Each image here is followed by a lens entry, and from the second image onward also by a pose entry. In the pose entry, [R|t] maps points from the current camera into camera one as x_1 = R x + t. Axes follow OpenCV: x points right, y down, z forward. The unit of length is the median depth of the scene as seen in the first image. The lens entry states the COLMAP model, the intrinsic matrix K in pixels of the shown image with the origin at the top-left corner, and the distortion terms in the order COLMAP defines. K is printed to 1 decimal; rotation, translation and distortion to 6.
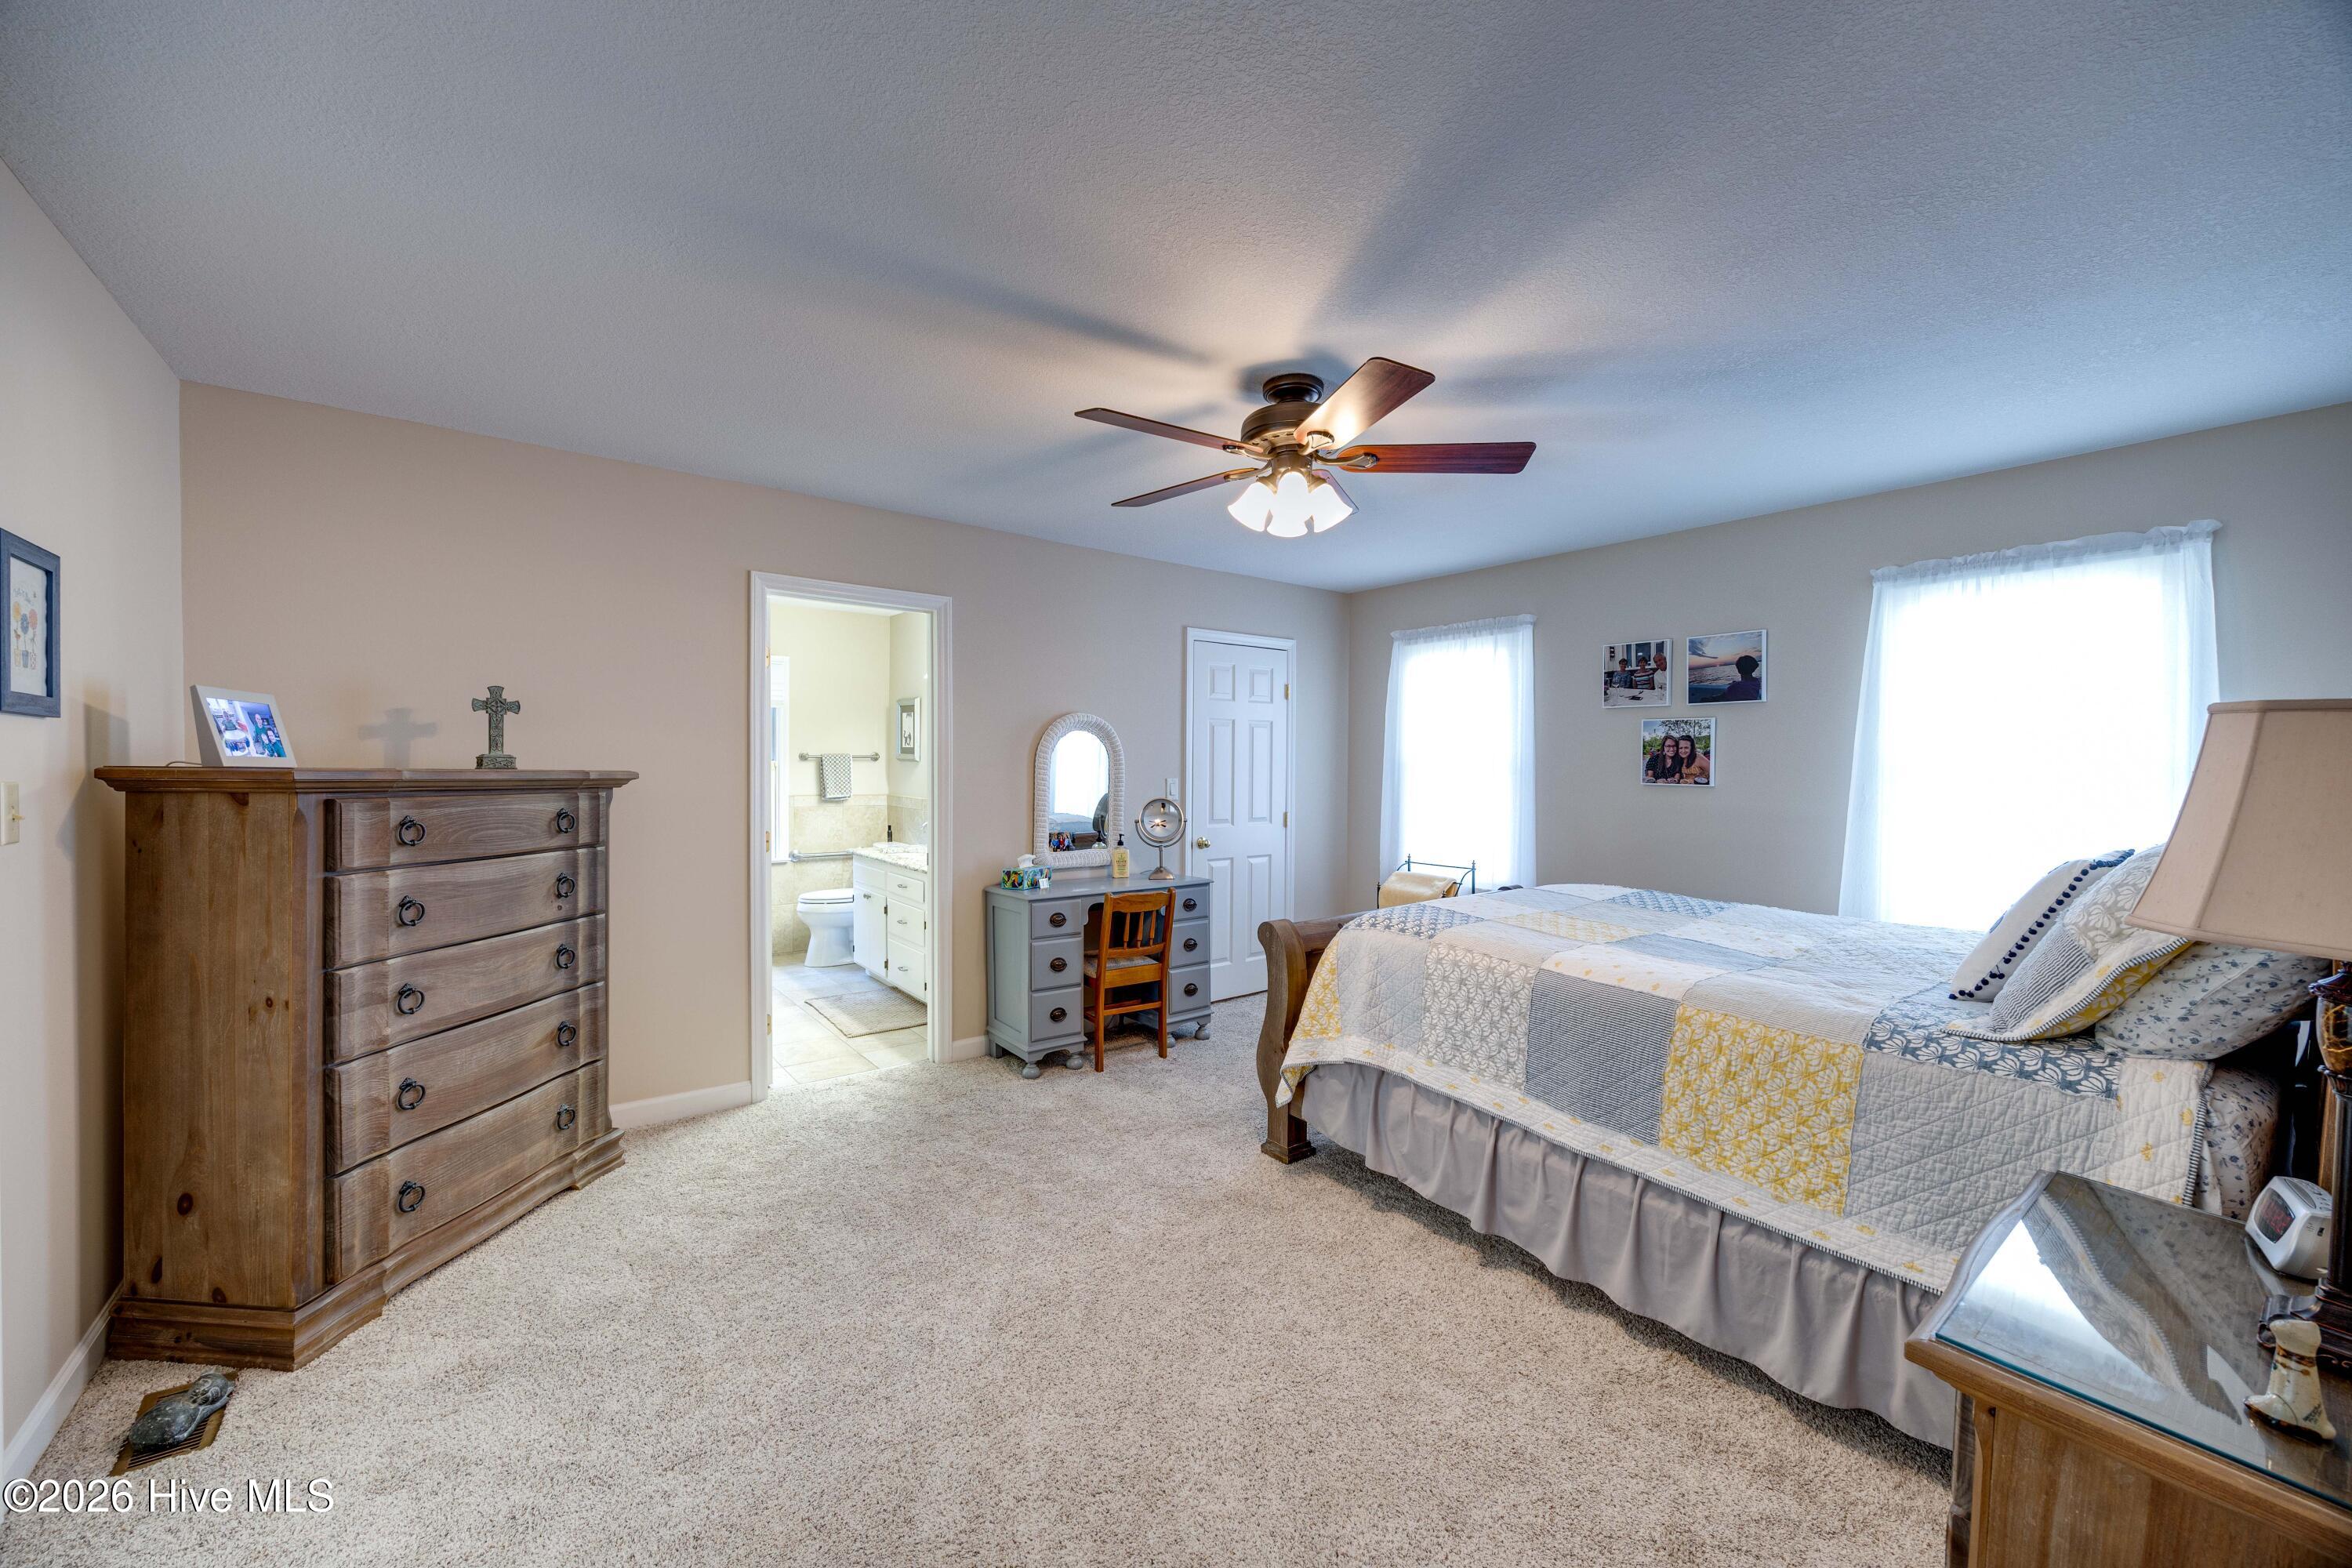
lens RADIAL K [[890.2, 0, 1164.5], [0, 890.2, 781.8], [0, 0, 1]] dist [-0.004654, 0.000526]
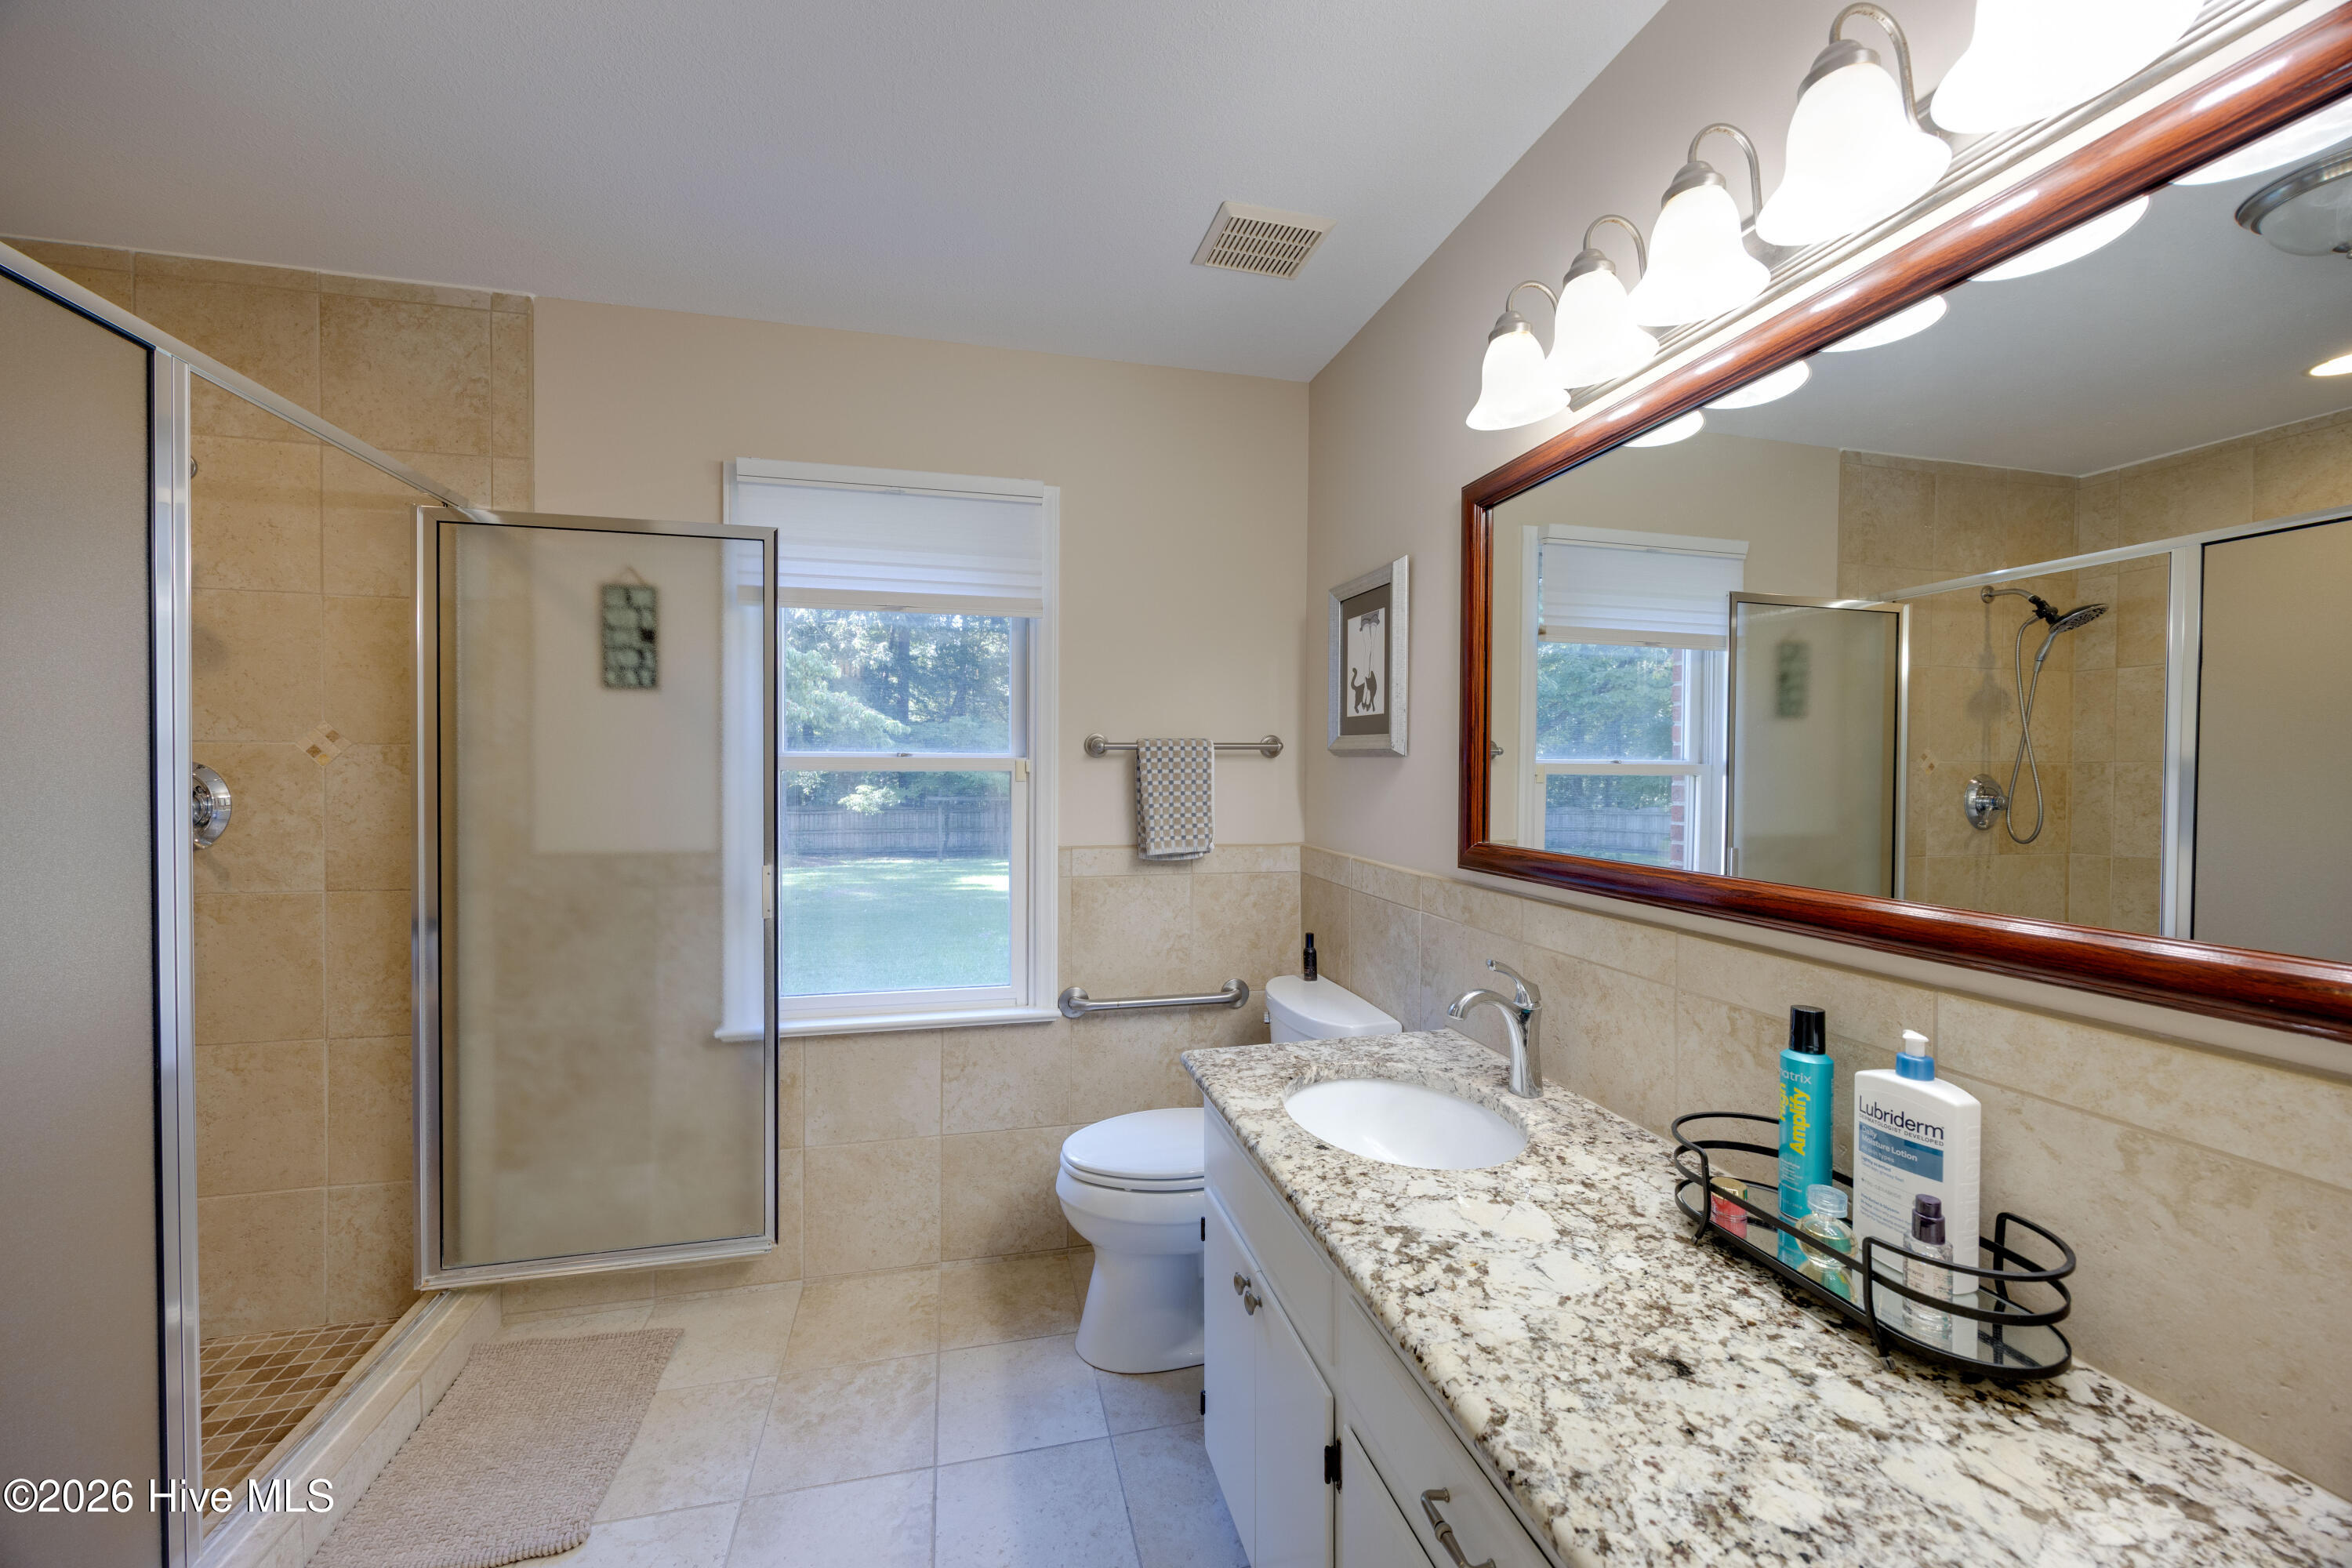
lens RADIAL K [[890.2, 0, 1172.7], [0, 890.2, 782.4], [0, 0, 1]] dist [-0.004654, 0.000526]
pose [[0.917056, 0.004720, -0.398730, -0.219376], [-0.007009, 0.999966, -0.004282, -0.011168], [0.398696, 0.006722, 0.917059, 0.655328]]
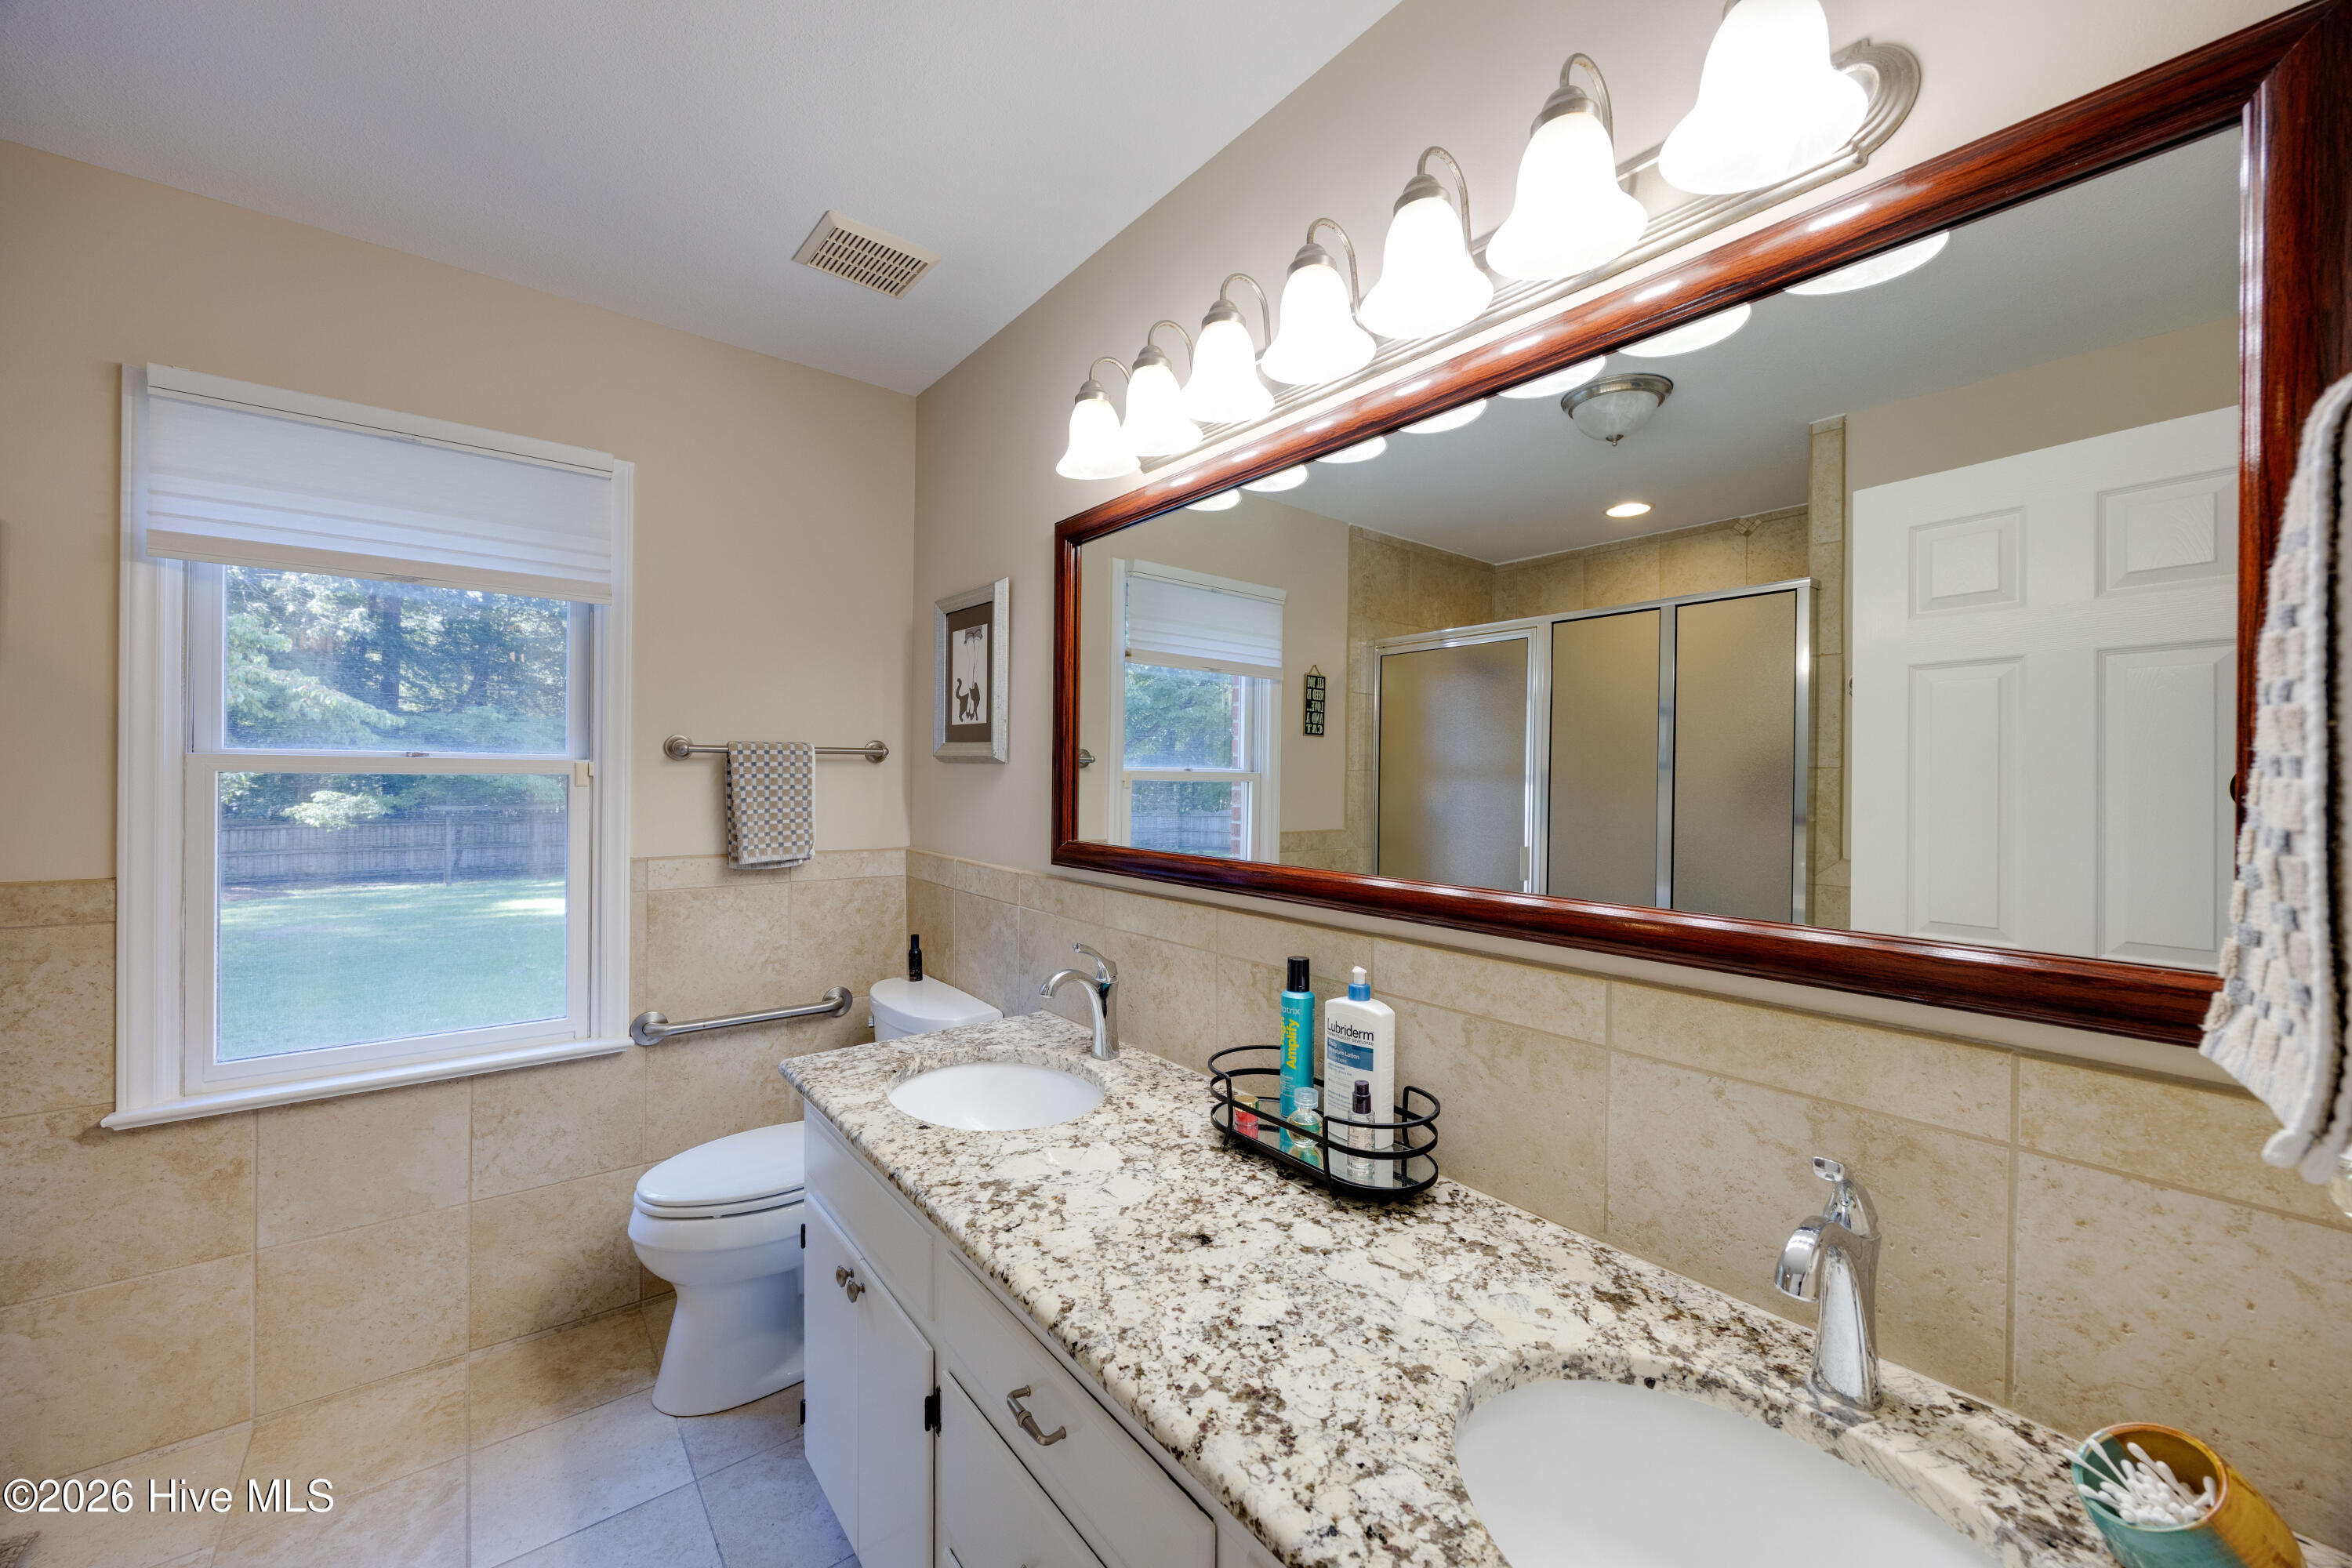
lens RADIAL K [[890.2, 0, 1173.2], [0, 890.2, 781.7], [0, 0, 1]] dist [-0.004654, 0.000526]
pose [[0.999778, 0.004823, 0.020489, -0.212488], [-0.004543, 0.999896, -0.013656, -0.010990], [-0.020553, 0.013560, 0.999697, 0.635641]]
